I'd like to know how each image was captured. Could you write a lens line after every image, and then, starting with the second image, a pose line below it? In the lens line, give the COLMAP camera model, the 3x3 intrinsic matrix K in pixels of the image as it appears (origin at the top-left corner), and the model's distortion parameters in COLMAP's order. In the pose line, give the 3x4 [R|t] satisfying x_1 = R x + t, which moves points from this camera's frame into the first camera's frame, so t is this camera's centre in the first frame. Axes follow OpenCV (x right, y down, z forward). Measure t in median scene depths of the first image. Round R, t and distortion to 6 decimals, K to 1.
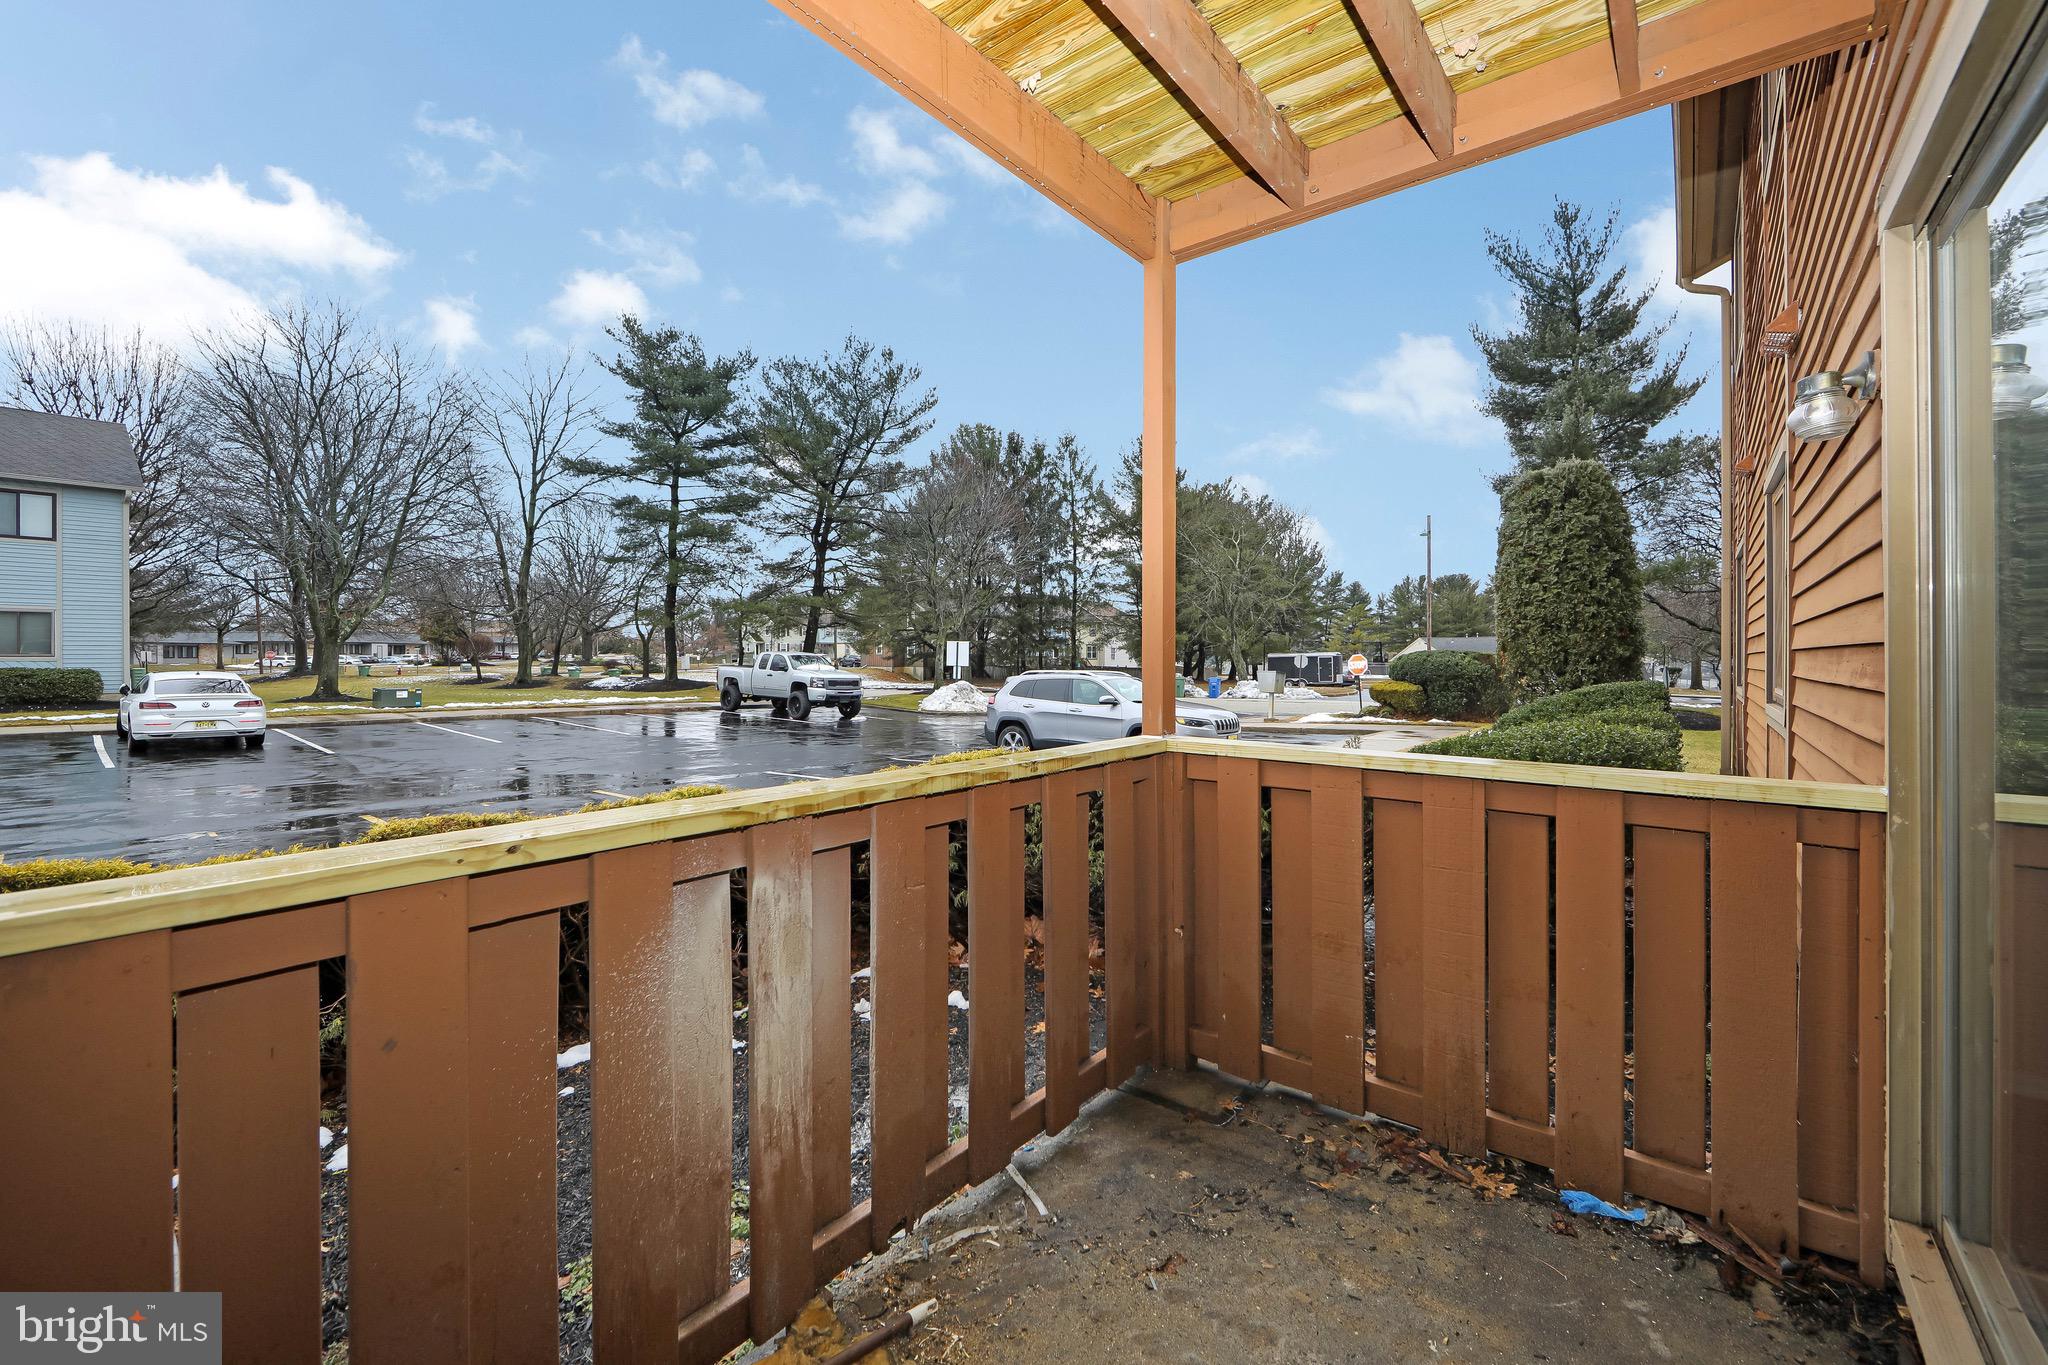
lens RADIAL K [[823.4, 0, 1022.2], [0, 823.4, 659.7], [0, 0, 1]] dist [-0.008509, -0.000078]
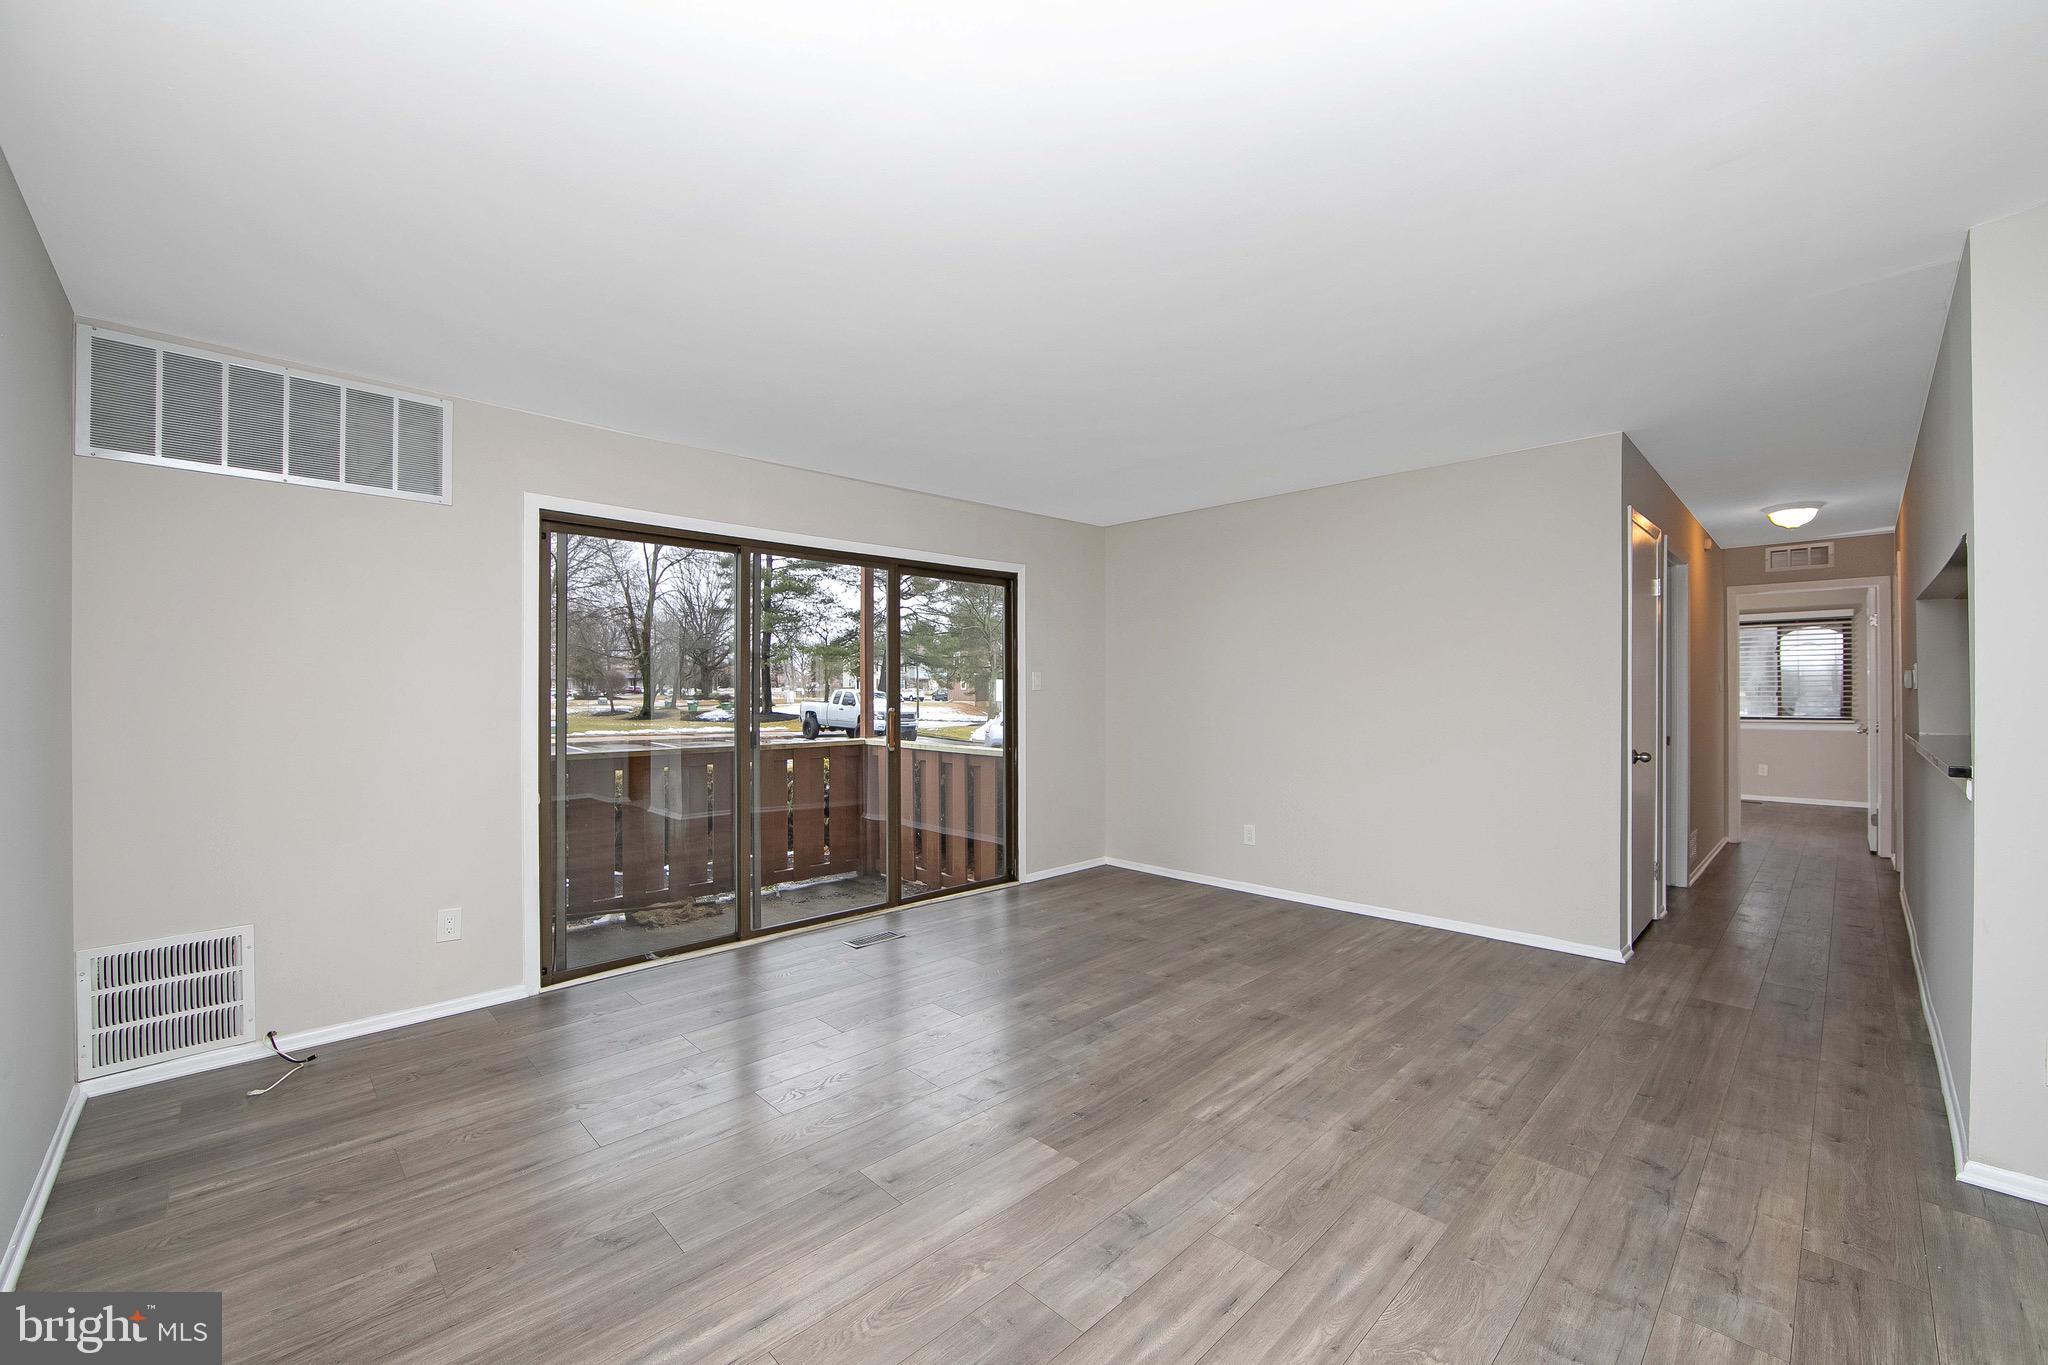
lens RADIAL K [[820.2, 0, 1045.7], [0, 820.2, 702.8], [0, 0, 1]] dist [-0.011849, -0.000149]
pose [[0.994986, 0.003119, -0.099964, 0.081199], [-0.001980, 0.999932, 0.011493, -0.003481], [0.099993, -0.011237, 0.994925, -0.115832]]
